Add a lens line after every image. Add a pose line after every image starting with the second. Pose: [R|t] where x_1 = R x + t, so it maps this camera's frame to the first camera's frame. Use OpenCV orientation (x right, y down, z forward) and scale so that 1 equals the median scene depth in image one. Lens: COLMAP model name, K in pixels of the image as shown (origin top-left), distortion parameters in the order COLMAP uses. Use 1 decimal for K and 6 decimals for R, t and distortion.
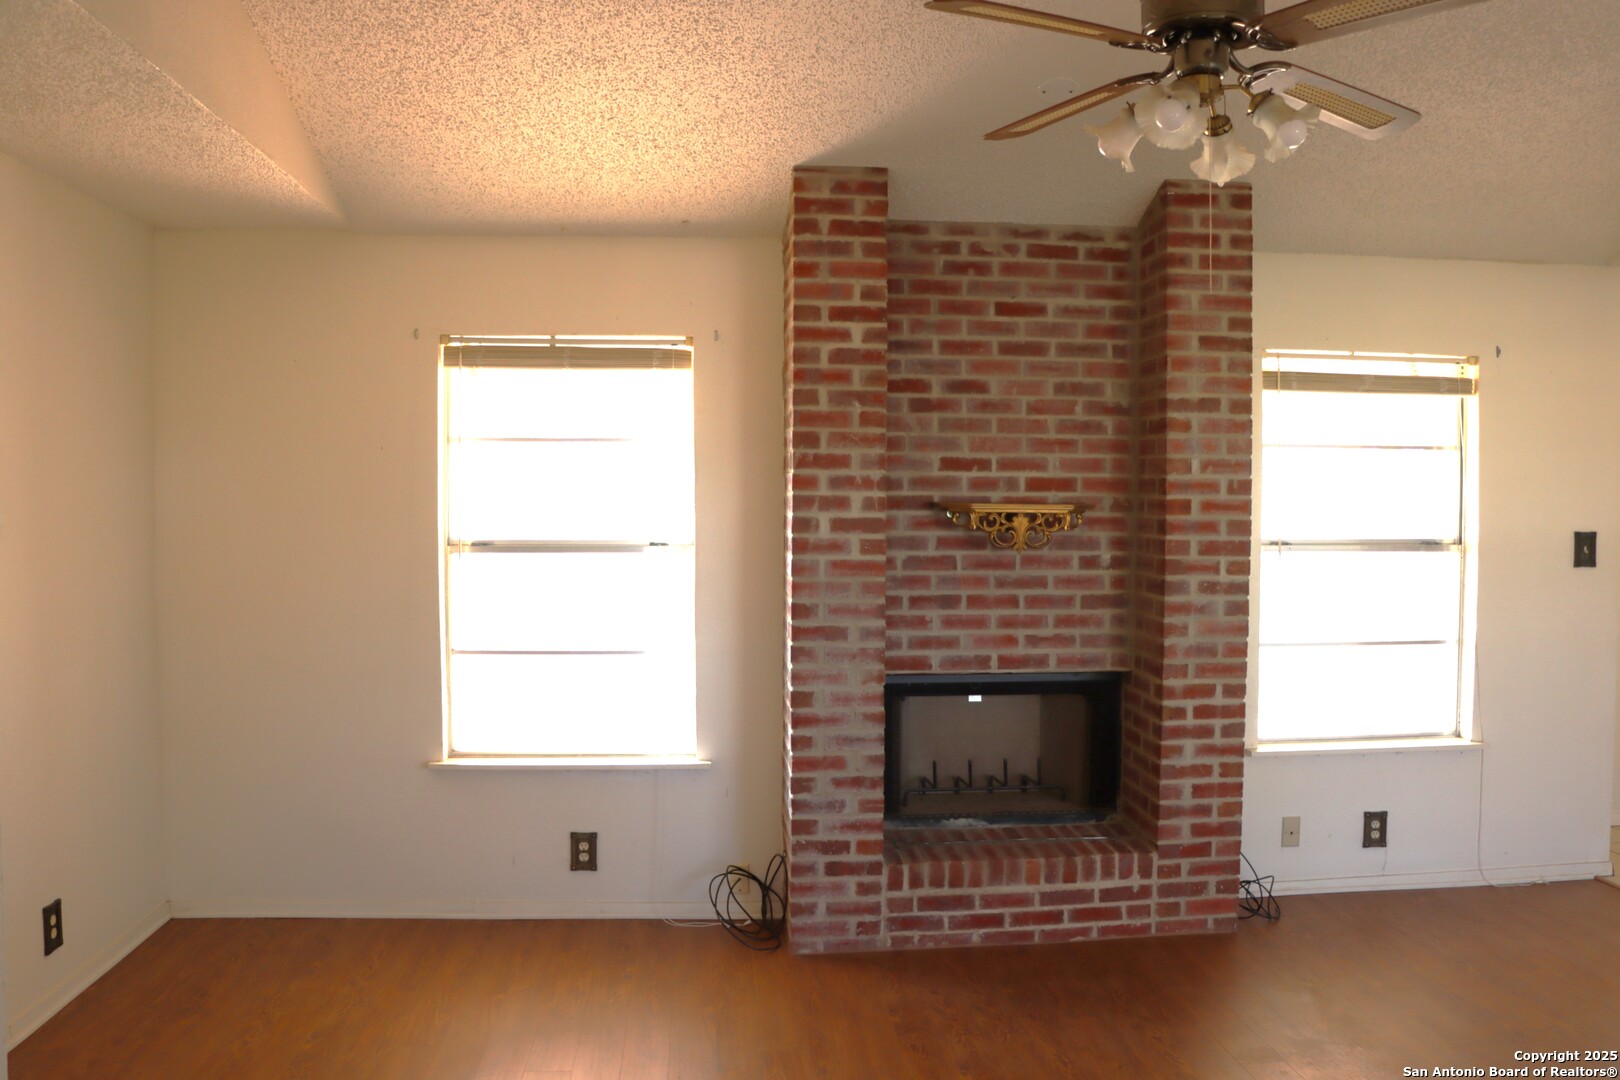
lens RADIAL K [[1339.2, 0, 817.3], [0, 1339.2, 553.8], [0, 0, 1]] dist [-0.182411, 0.155760]
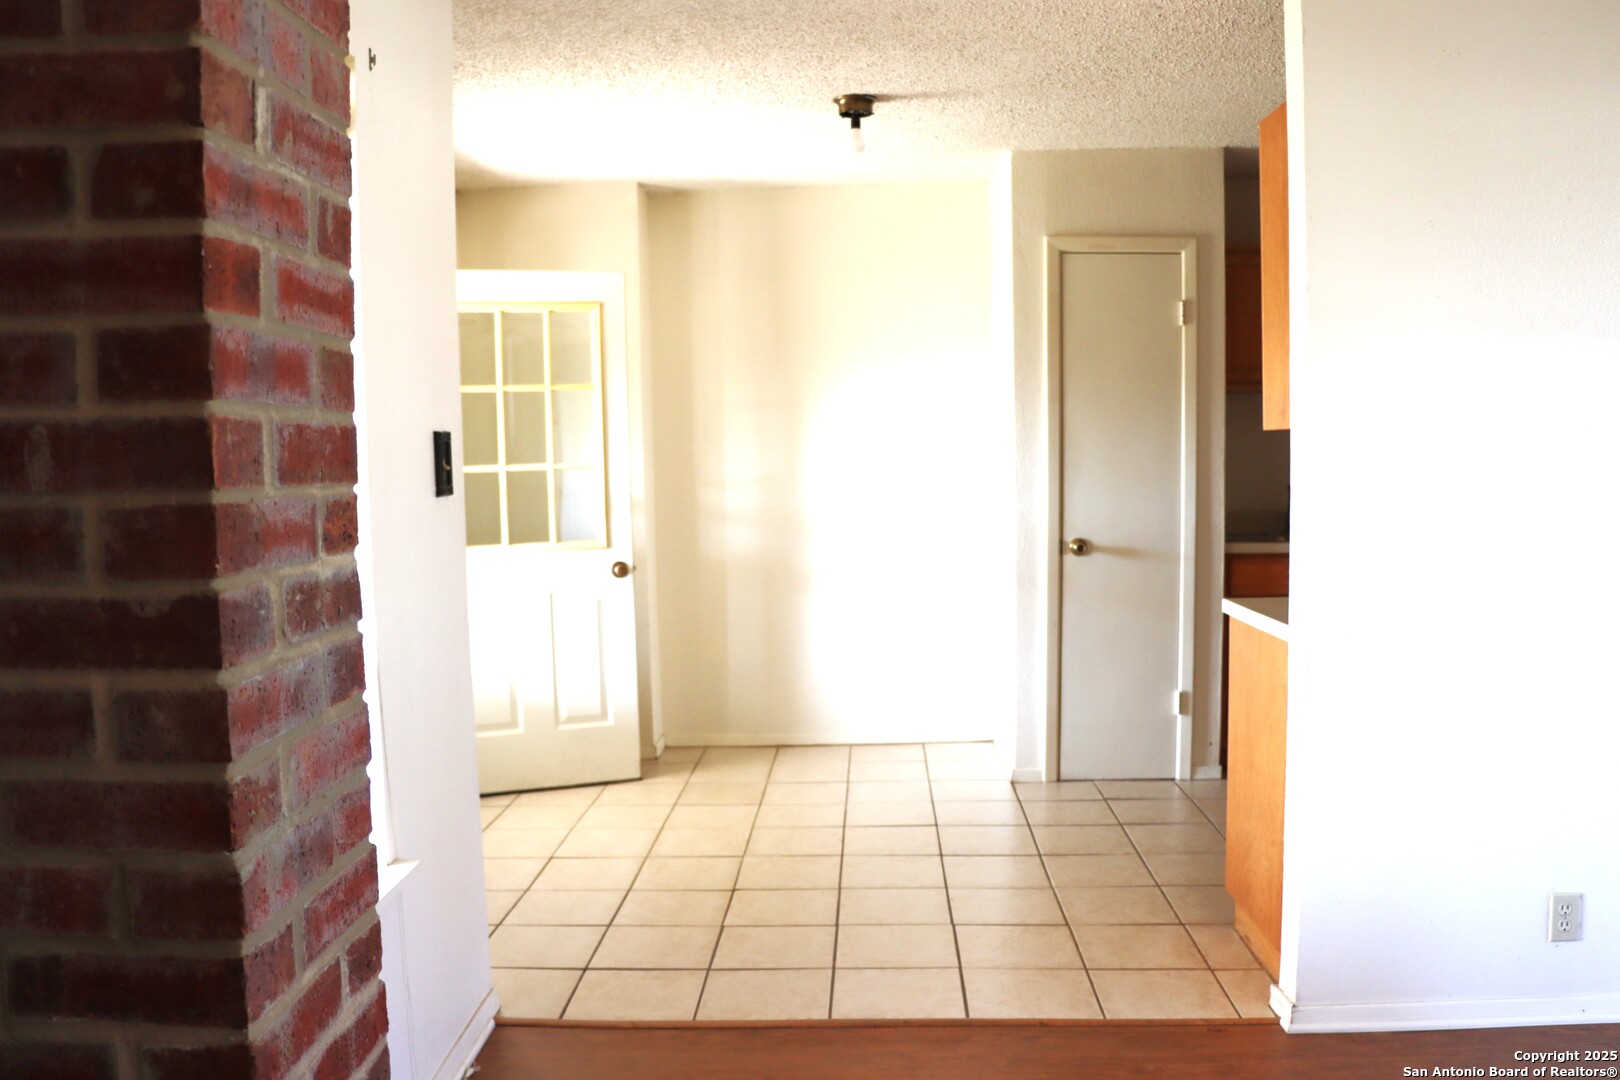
lens RADIAL K [[1367.4, 0, 829.5], [0, 1367.4, 544.9], [0, 0, 1]] dist [-0.139462, 0.005943]
pose [[0.141674, -0.077850, 0.986847, 0.055534], [0.064053, 0.995535, 0.069340, 0.001775], [-0.987839, 0.053387, 0.146028, 0.855564]]
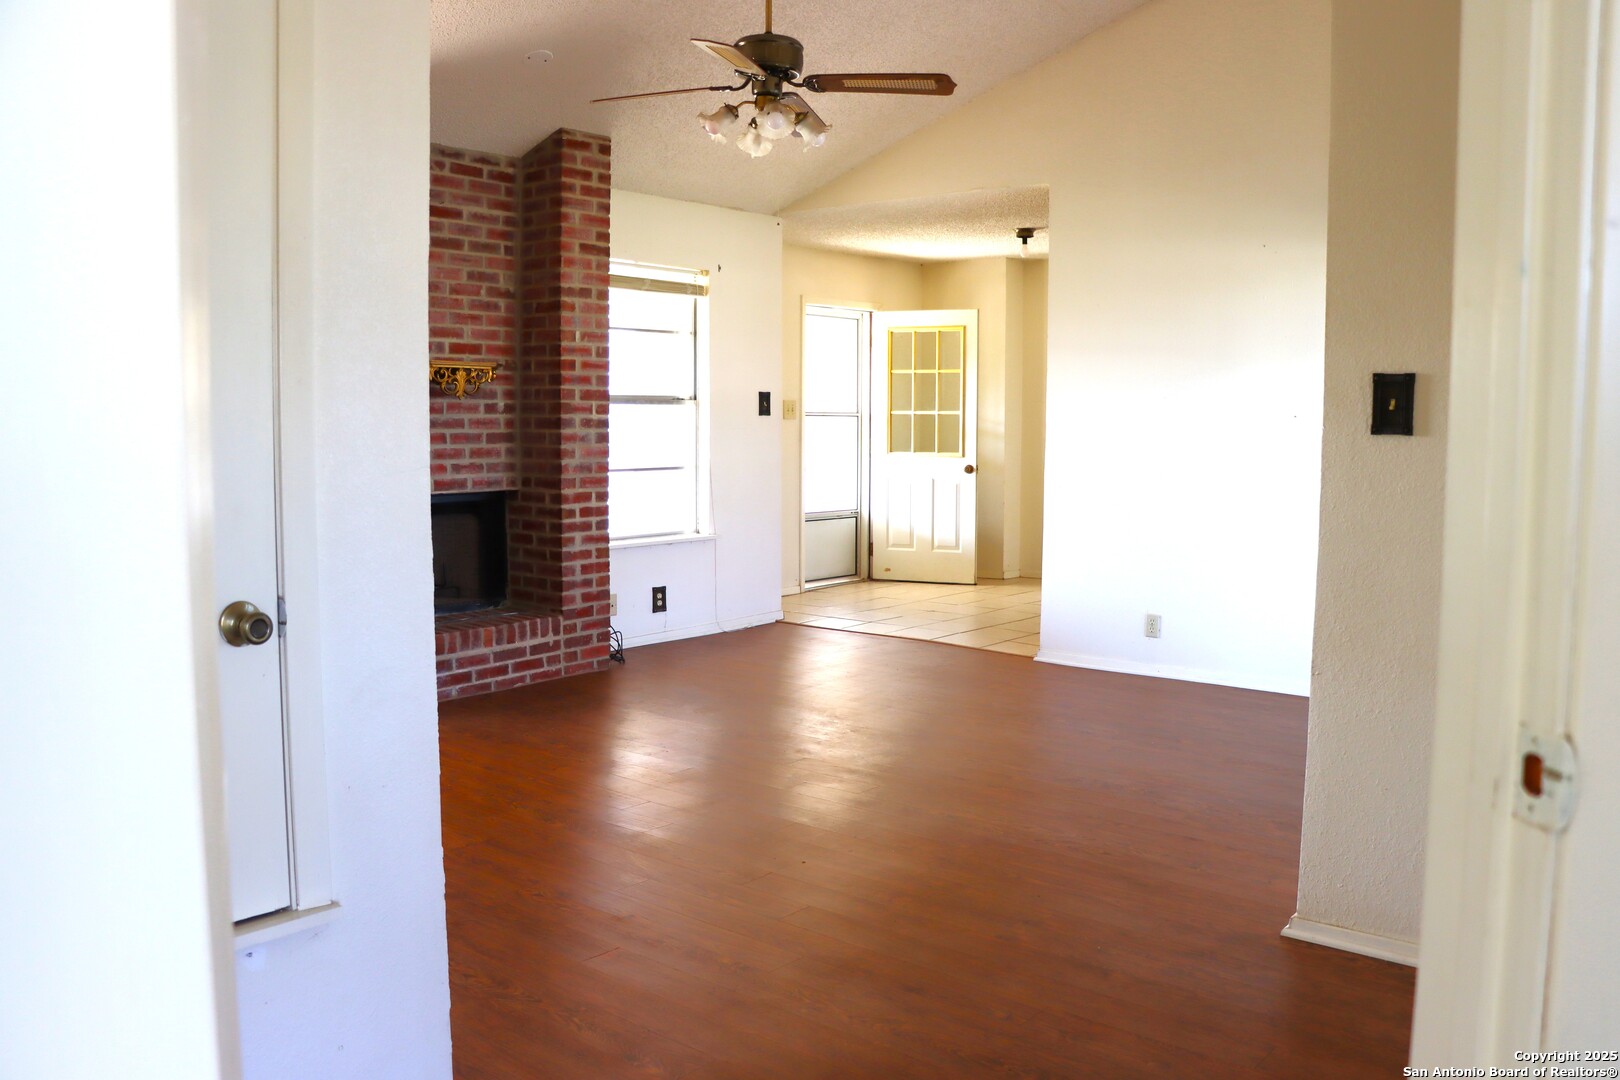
lens RADIAL K [[1339.2, 0, 817.3], [0, 1339.2, 553.8], [0, 0, 1]] dist [-0.182411, 0.155760]
pose [[0.700785, -0.071687, 0.709762, -0.543601], [0.026515, 0.996868, 0.074506, 0.064927], [-0.712880, -0.033393, 0.700491, -0.171976]]
